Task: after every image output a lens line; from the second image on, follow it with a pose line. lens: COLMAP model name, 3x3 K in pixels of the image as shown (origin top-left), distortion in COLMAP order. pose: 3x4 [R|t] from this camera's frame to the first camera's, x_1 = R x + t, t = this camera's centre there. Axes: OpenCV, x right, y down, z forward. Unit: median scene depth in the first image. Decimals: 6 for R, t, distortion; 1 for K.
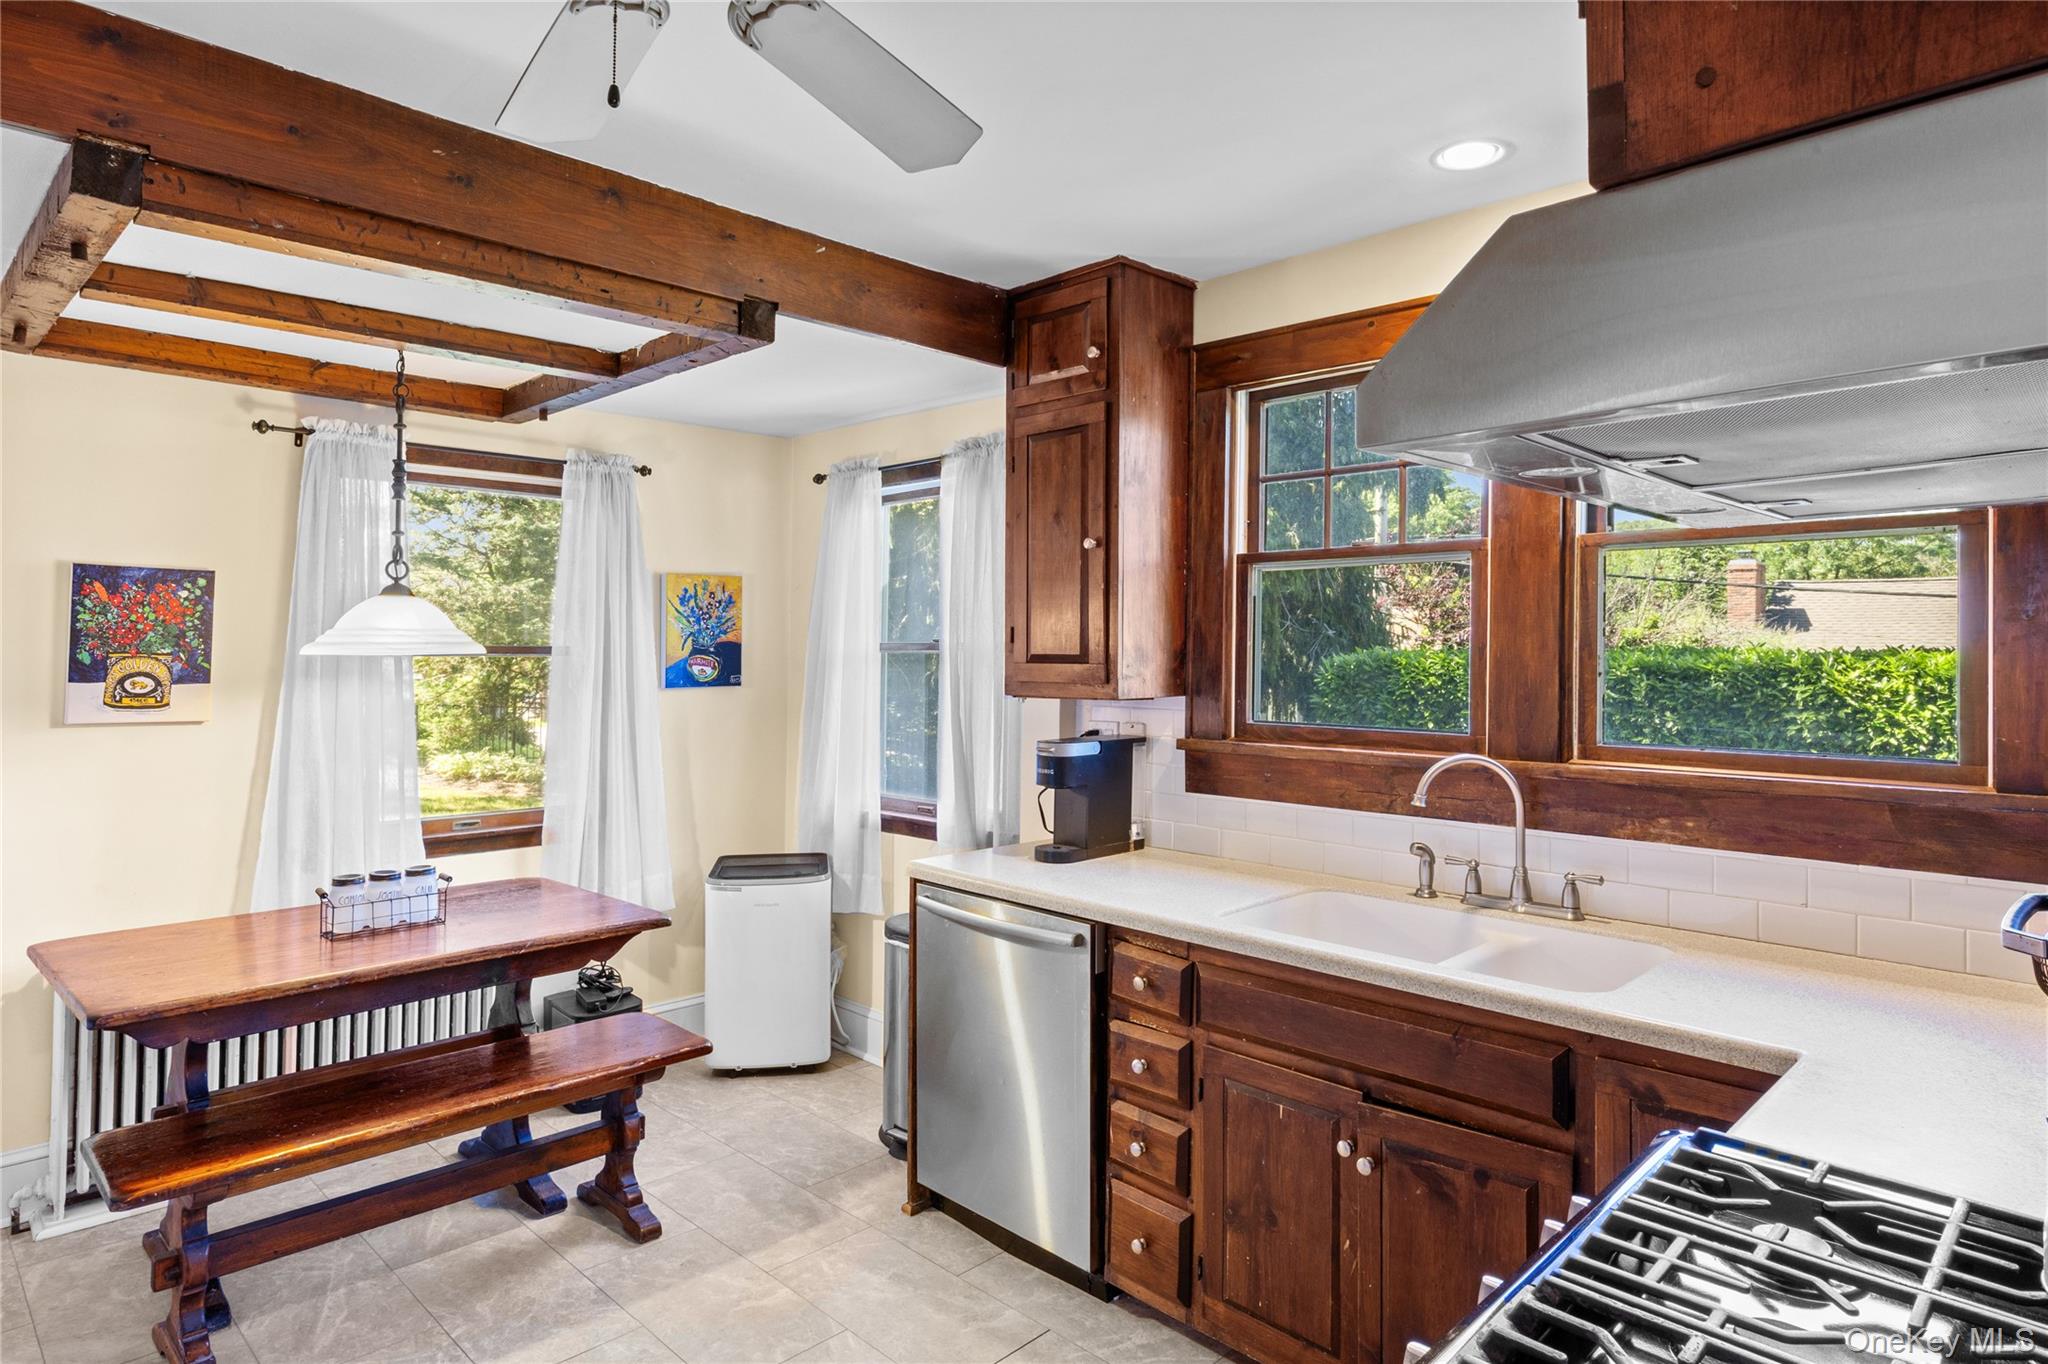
lens RADIAL K [[1153.8, 0, 1032.5], [0, 1153.8, 633.3], [0, 0, 1]] dist [0.003441, -0.000271]
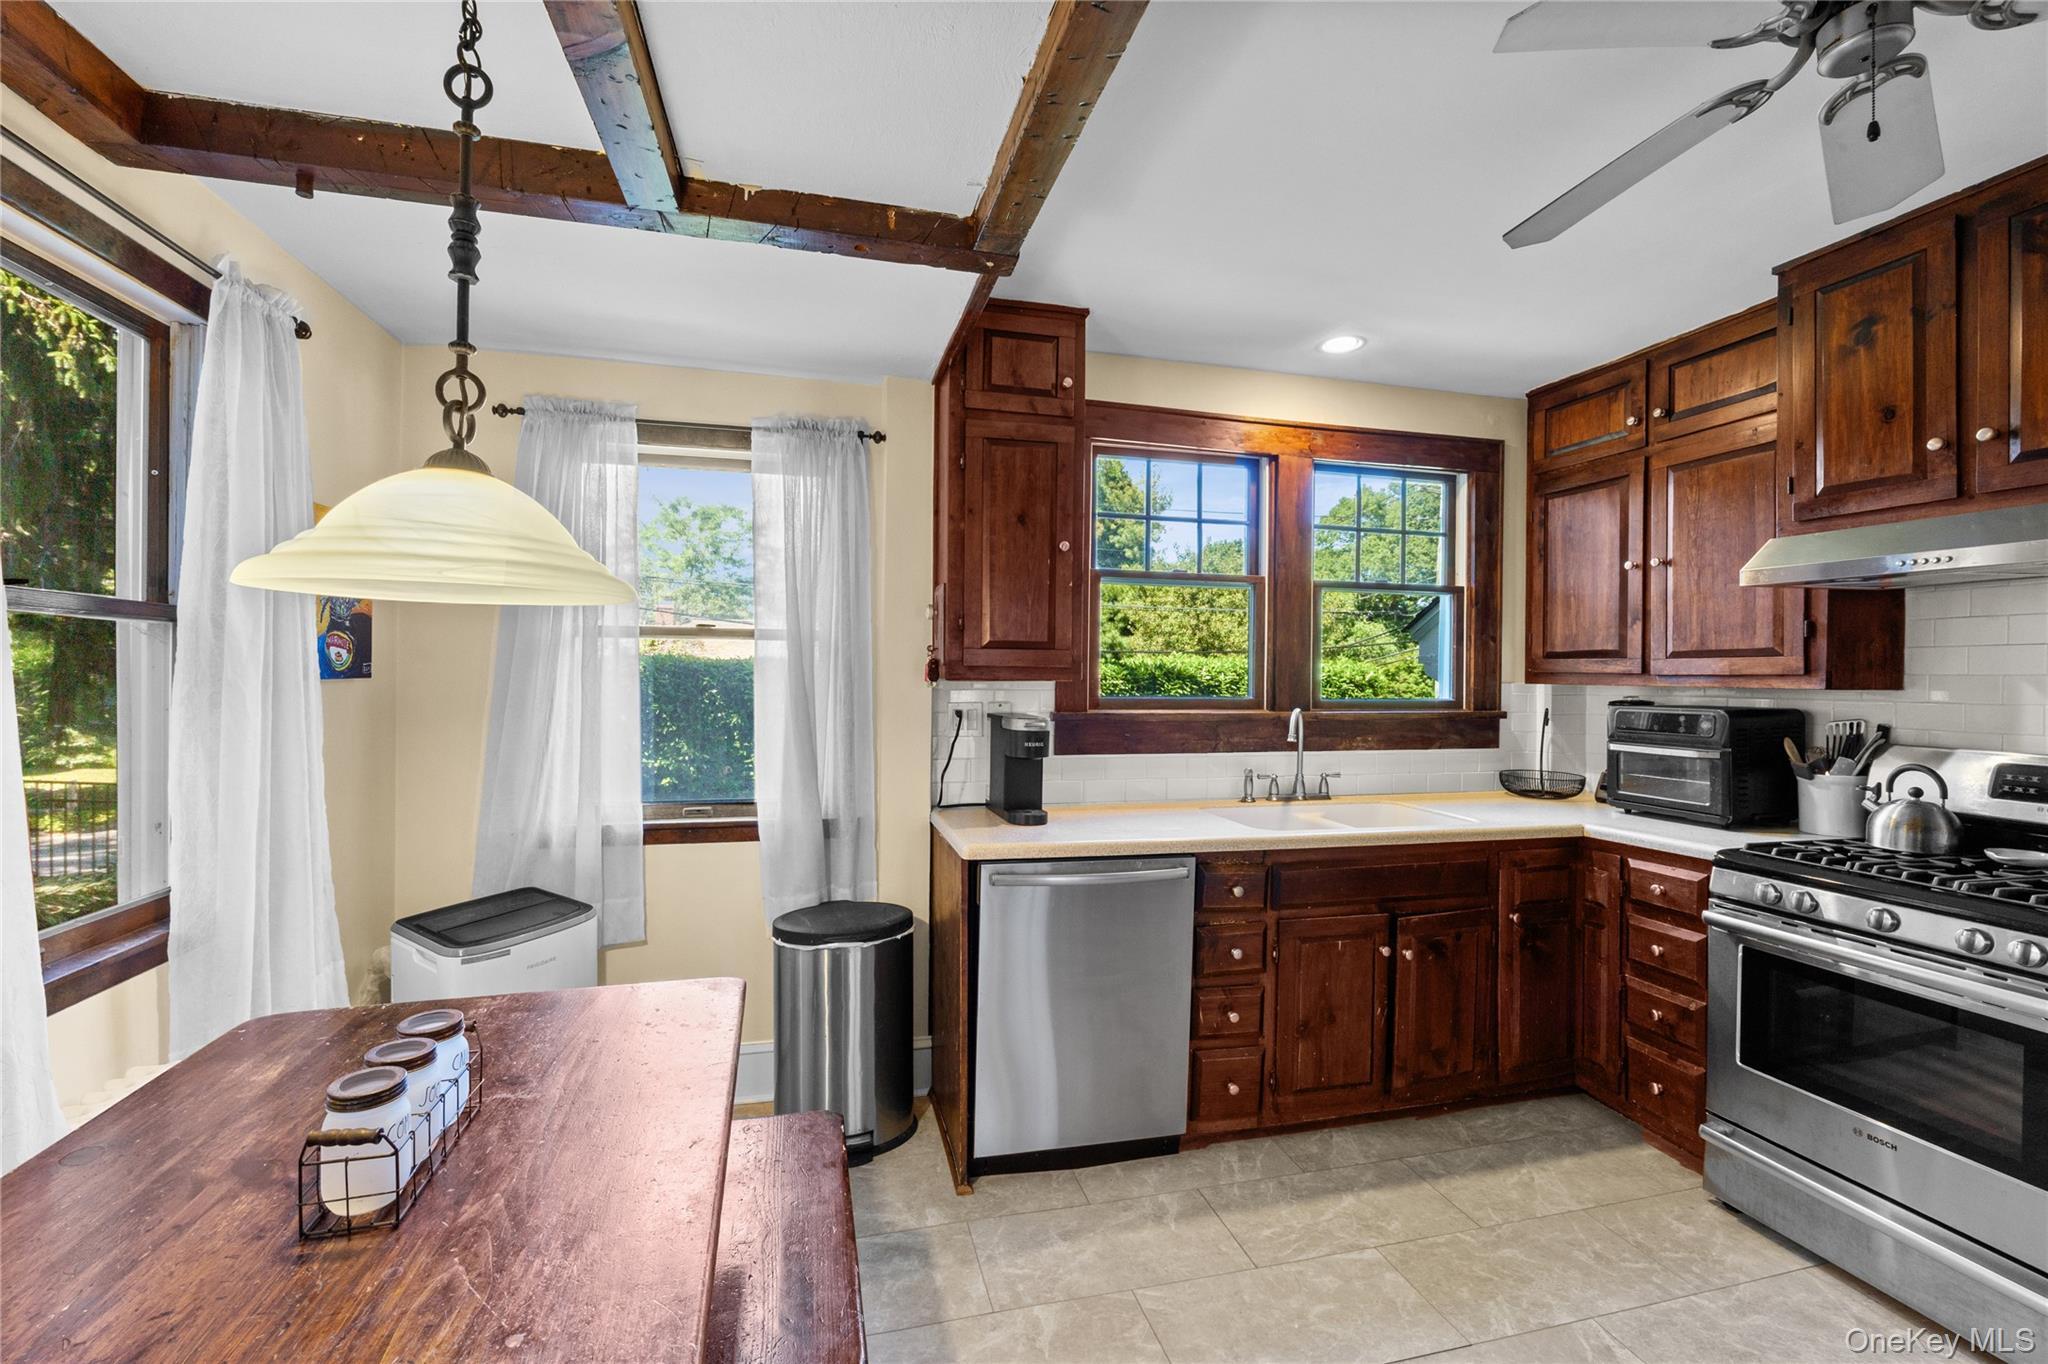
lens RADIAL K [[839.7, 0, 1021.2], [0, 839.7, 671.9], [0, 0, 1]] dist [-0.021111, -0.000067]
pose [[0.525468, -0.000425, 0.850813, -0.690987], [-0.023484, 0.999612, 0.015004, 0.036644], [-0.850489, -0.027865, 0.525254, 0.585573]]
